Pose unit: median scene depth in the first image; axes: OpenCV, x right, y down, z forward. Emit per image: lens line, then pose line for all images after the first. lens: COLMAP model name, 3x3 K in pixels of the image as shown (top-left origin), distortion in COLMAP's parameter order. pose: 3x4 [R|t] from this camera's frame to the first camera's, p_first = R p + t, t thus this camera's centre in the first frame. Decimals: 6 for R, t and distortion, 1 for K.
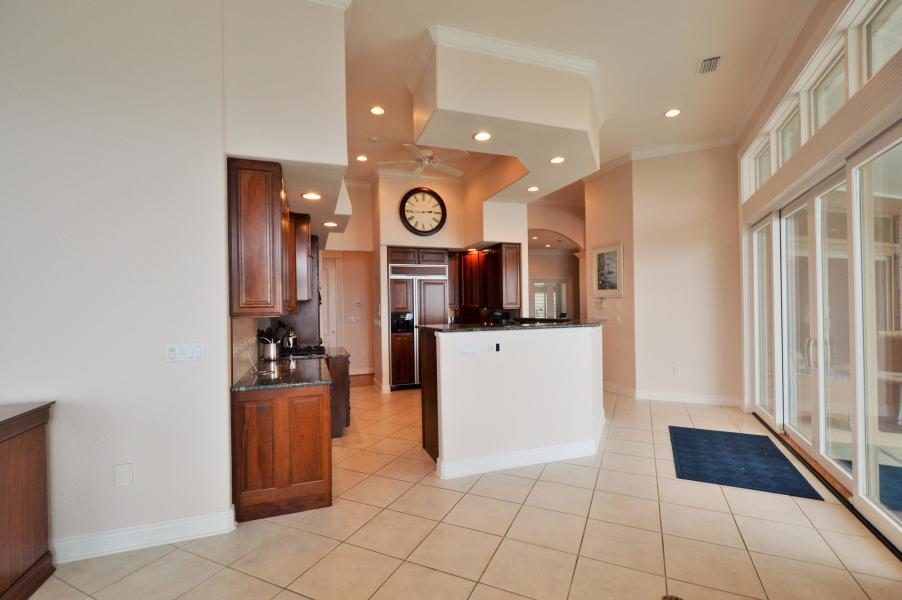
lens RADIAL K [[400.5, 0, 452.8], [0, 400.5, 305.7], [0, 0, 1]] dist [0.012416, -0.009397]
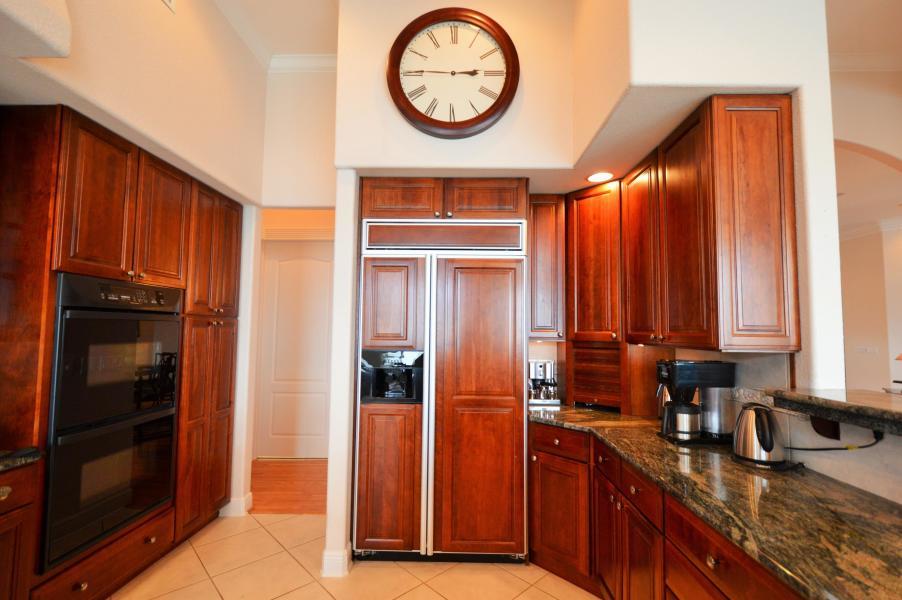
lens RADIAL K [[400.5, 0, 452.8], [0, 400.5, 305.7], [0, 0, 1]] dist [0.012416, -0.009397]
pose [[0.936336, 0.001939, -0.351100, 0.054926], [-0.020377, 0.998599, -0.048828, -0.005069], [0.350514, 0.052874, 0.935064, 0.674054]]
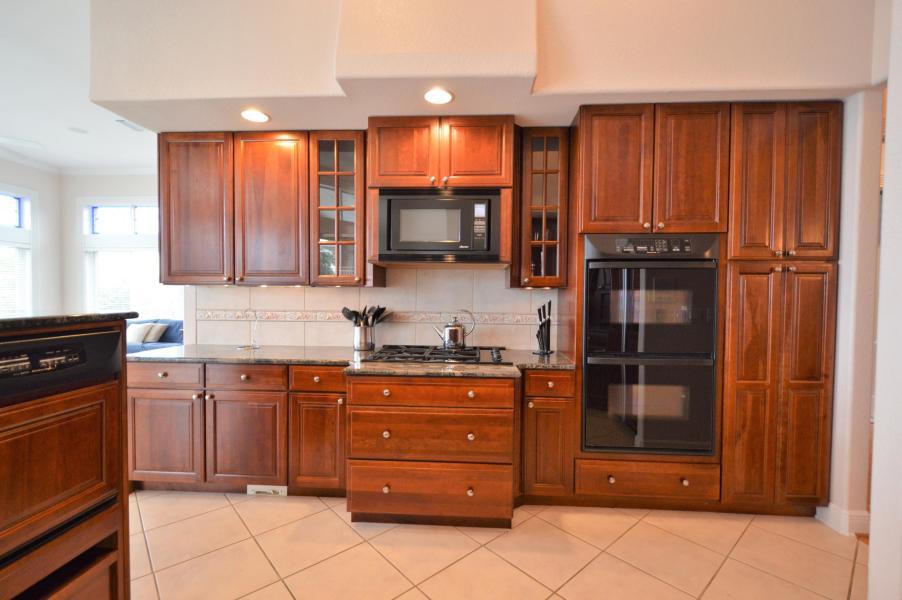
lens RADIAL K [[400.5, 0, 452.8], [0, 400.5, 305.7], [0, 0, 1]] dist [0.012416, -0.009397]
pose [[-0.386832, 0.035200, -0.921478, 0.091068], [0.004228, 0.999328, 0.036399, 0.014535], [0.922140, 0.010184, -0.386722, 0.856375]]
